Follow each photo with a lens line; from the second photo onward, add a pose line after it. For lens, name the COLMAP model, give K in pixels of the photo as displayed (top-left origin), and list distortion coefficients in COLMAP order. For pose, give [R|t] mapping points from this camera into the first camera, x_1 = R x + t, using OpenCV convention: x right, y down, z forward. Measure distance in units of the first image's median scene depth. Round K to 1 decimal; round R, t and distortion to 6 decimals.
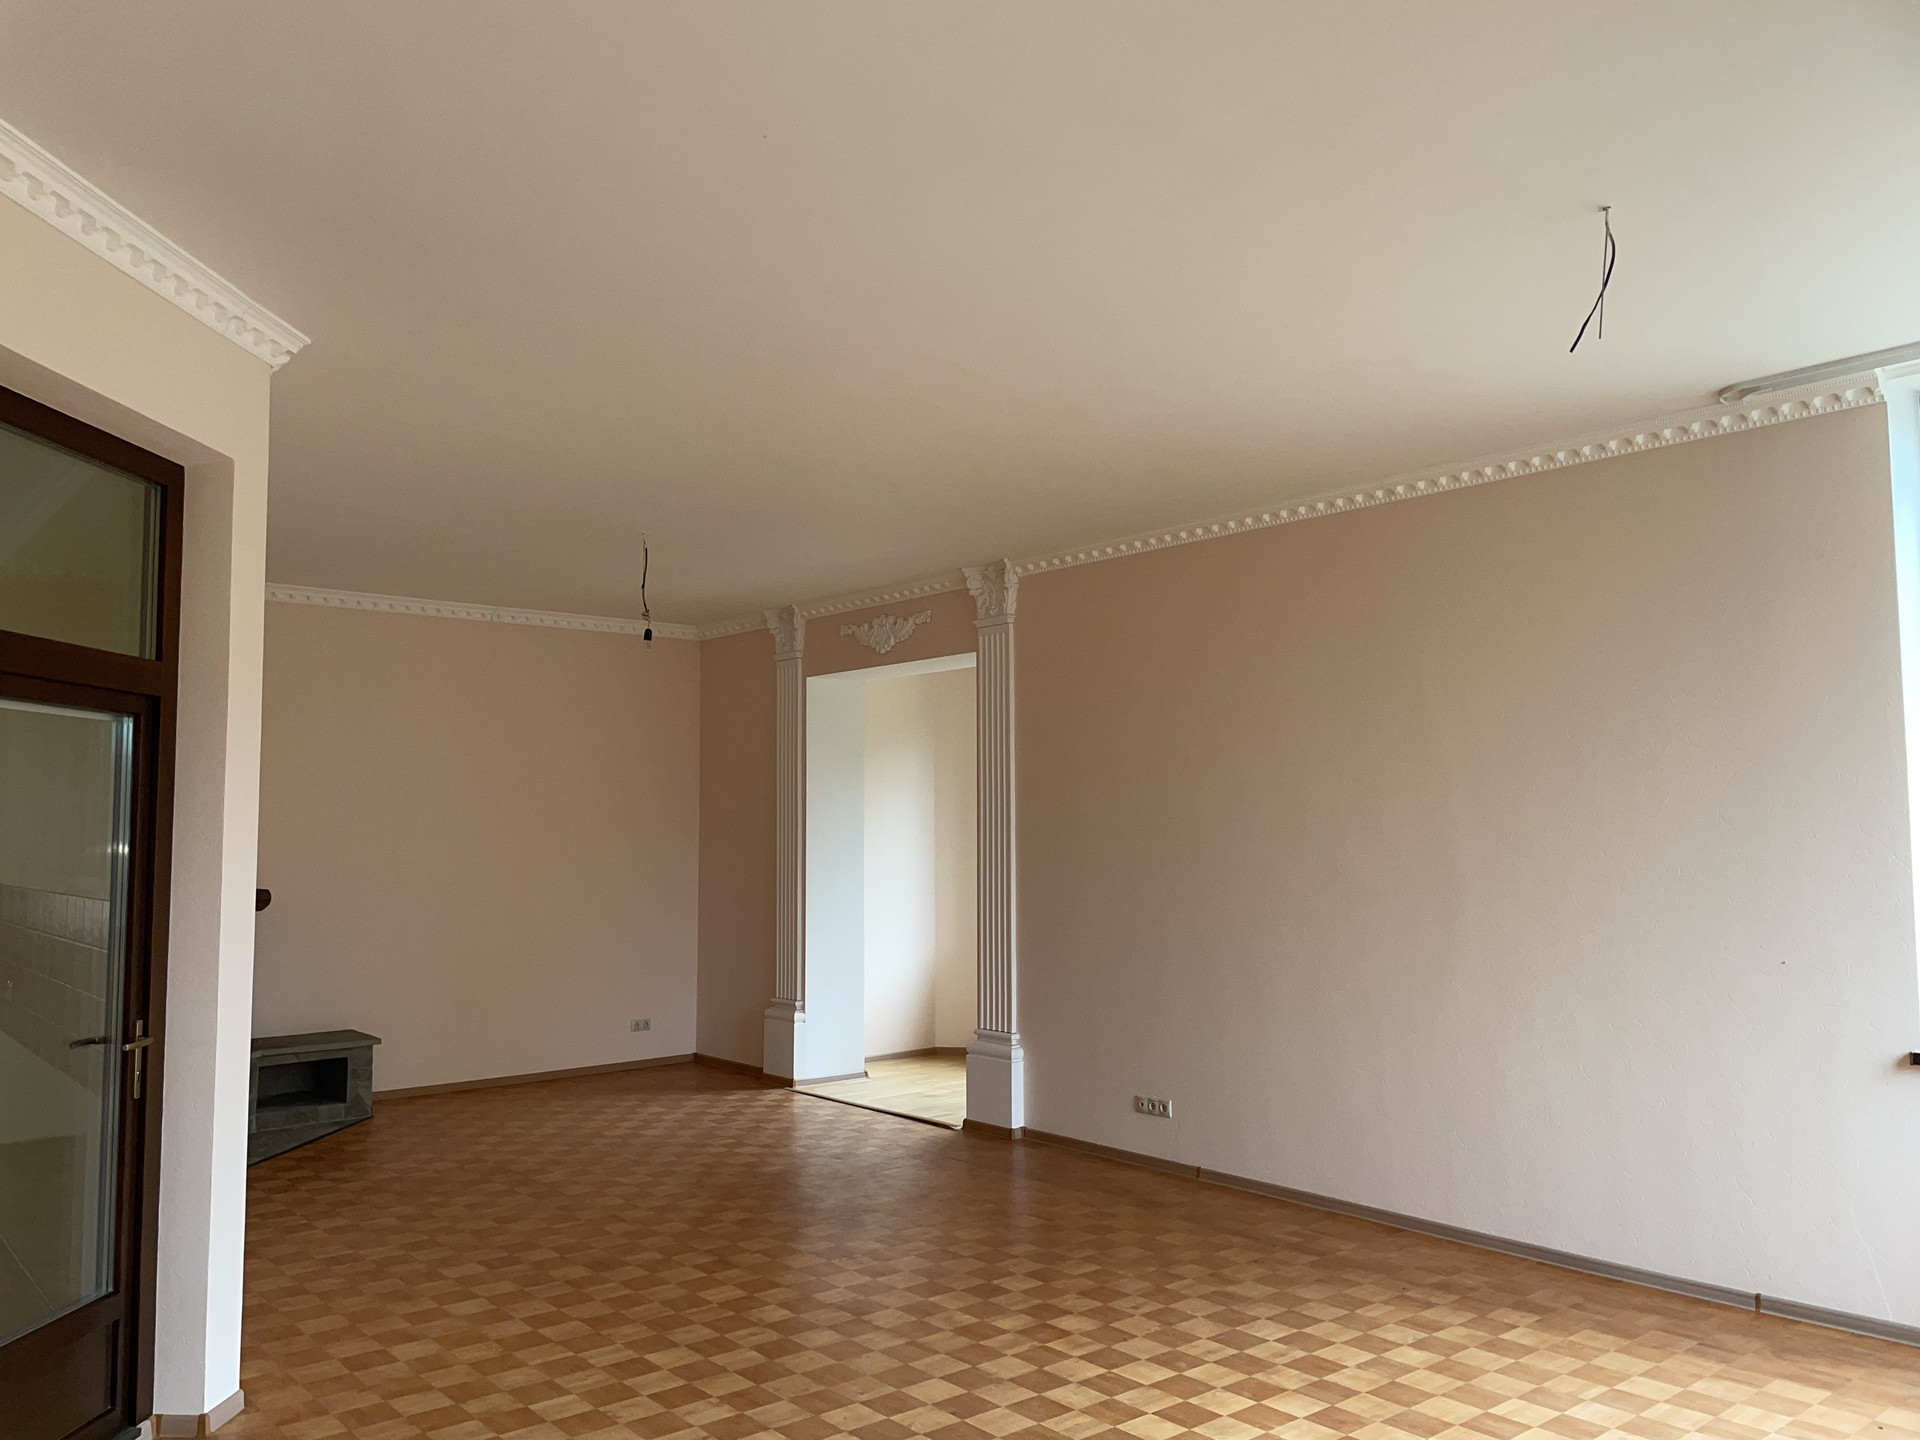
lens RADIAL K [[1465.1, 0, 959.5], [0, 1465.1, 730.2], [0, 0, 1]] dist [0.123590, -0.156505]
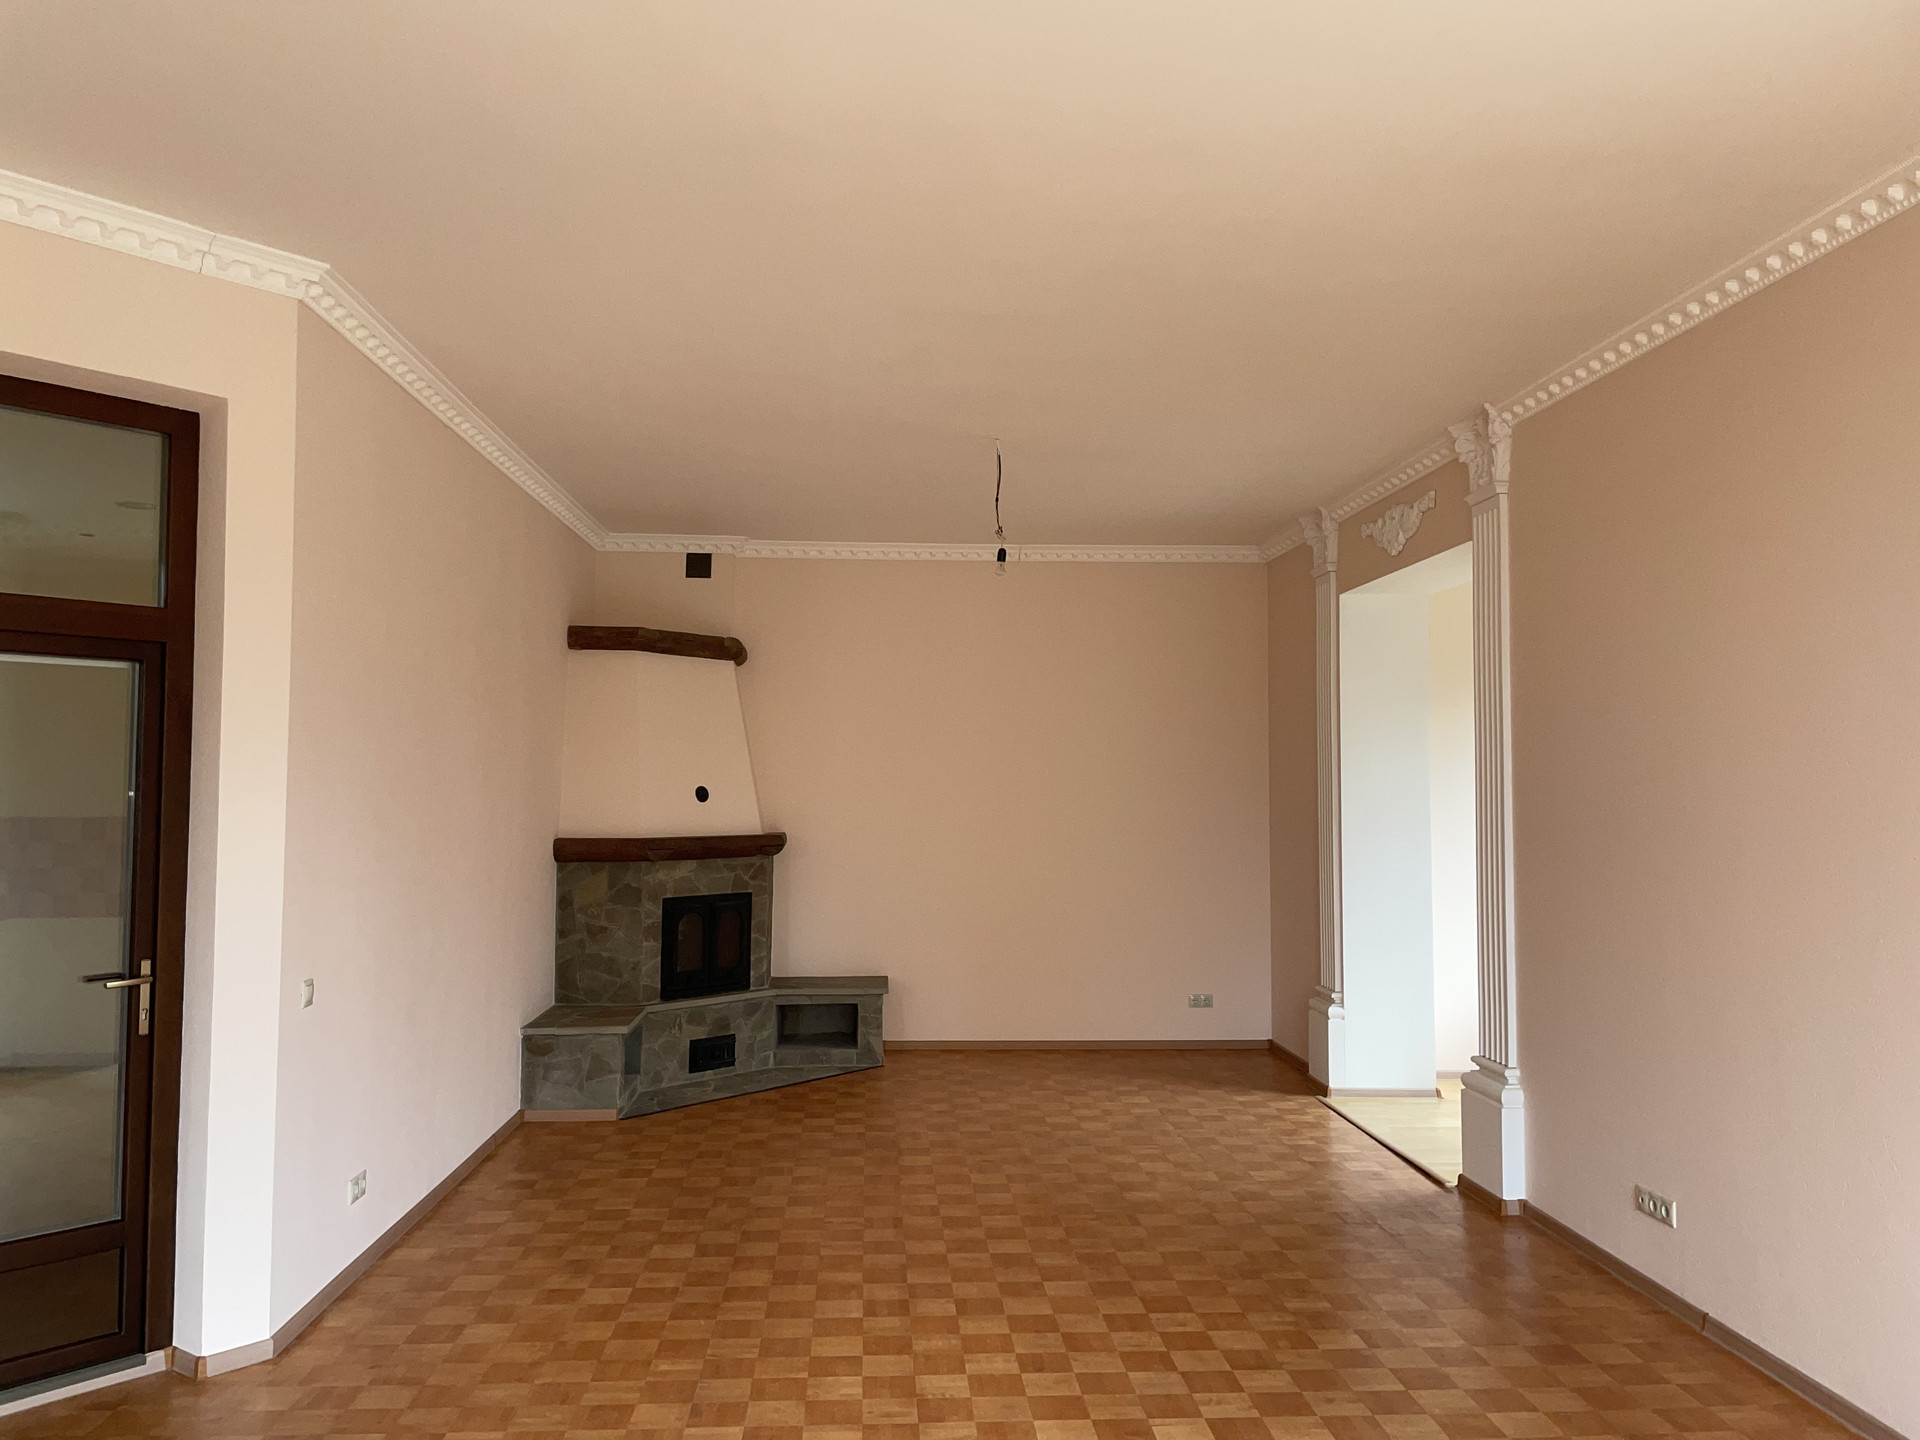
lens RADIAL K [[1467.4, 0, 965.7], [0, 1467.4, 719.6], [0, 0, 1]] dist [0.111638, -0.146313]
pose [[0.797681, -0.021618, -0.602692, 0.267298], [0.035659, 0.999300, 0.011352, 0.019634], [0.602025, -0.030547, 0.797893, 0.271333]]
